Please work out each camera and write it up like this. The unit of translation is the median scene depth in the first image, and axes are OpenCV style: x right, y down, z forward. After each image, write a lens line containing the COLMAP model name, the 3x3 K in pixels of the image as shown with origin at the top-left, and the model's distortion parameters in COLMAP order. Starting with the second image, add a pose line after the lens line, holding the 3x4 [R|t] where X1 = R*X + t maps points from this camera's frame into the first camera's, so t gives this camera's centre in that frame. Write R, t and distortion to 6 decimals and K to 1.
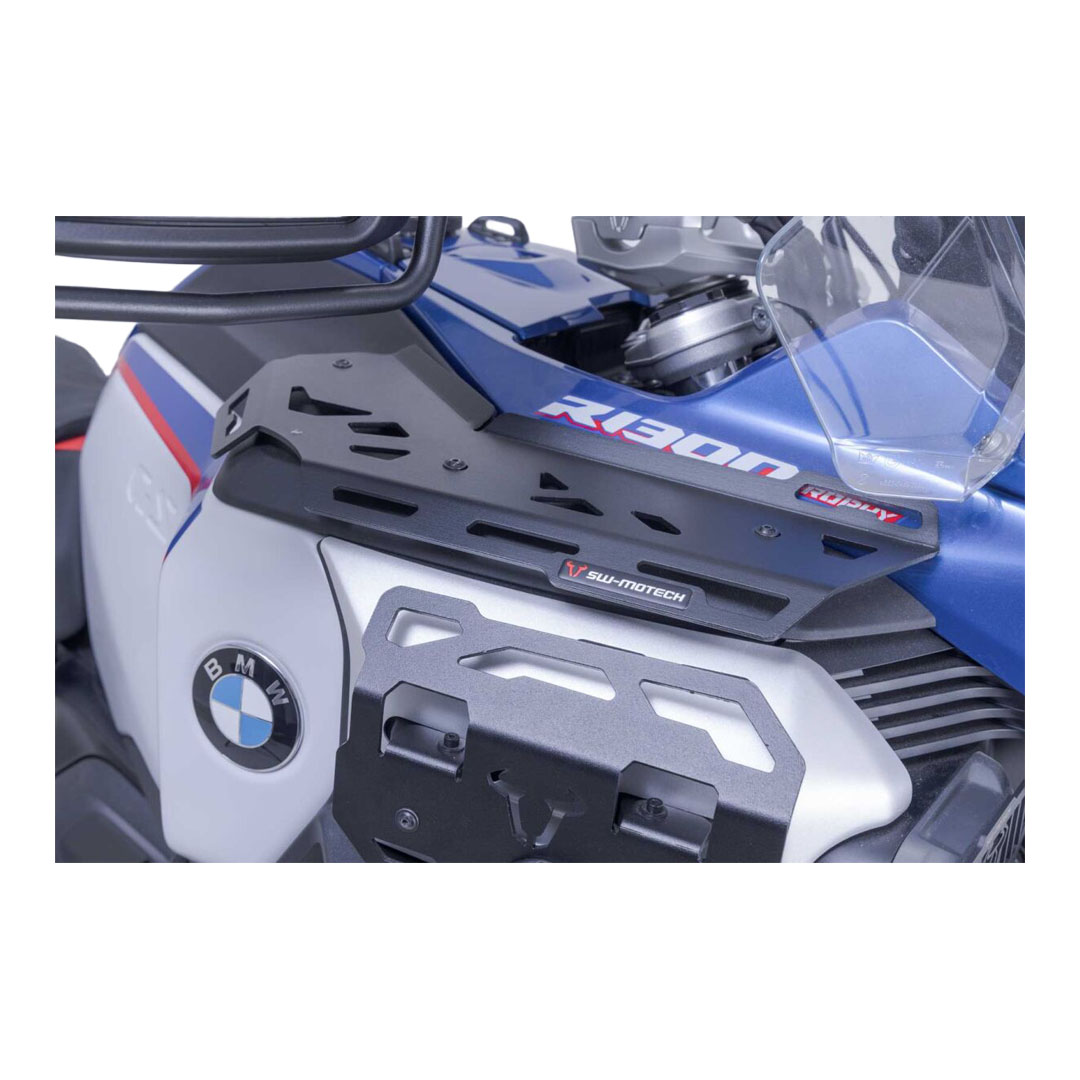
lens RADIAL K [[1391.1, 0, 540.0], [0, 1391.1, 540.0], [0, 0, 1]] dist [-0.000935, 0.011219]
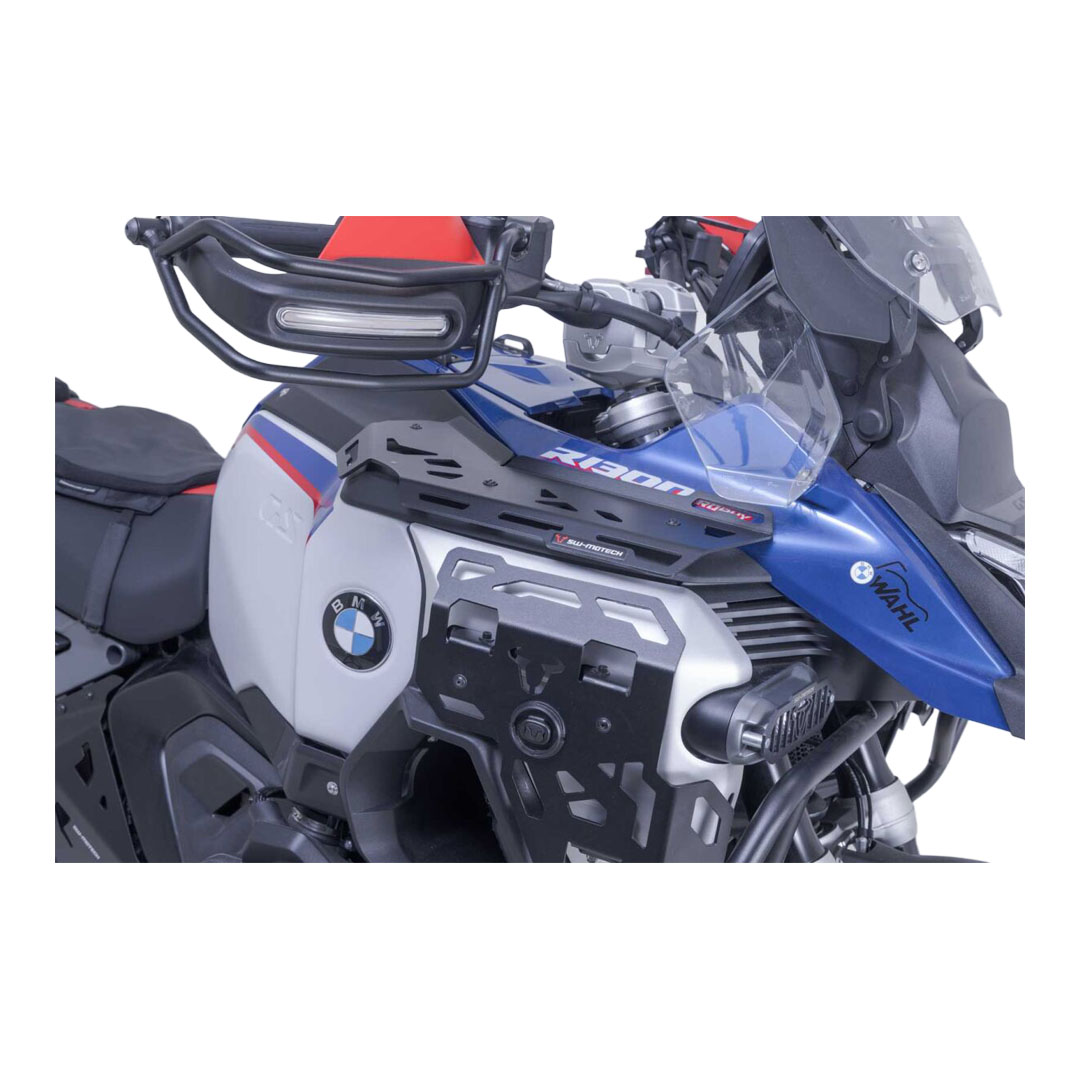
lens RADIAL K [[1391.1, 0, 540.0], [0, 1391.1, 540.0], [0, 0, 1]] dist [-0.000935, 0.011219]
pose [[0.999652, 0.024720, 0.009175, -0.014483], [-0.023887, 0.996353, -0.081920, 0.145021], [-0.011166, 0.081672, 0.996597, -0.641384]]
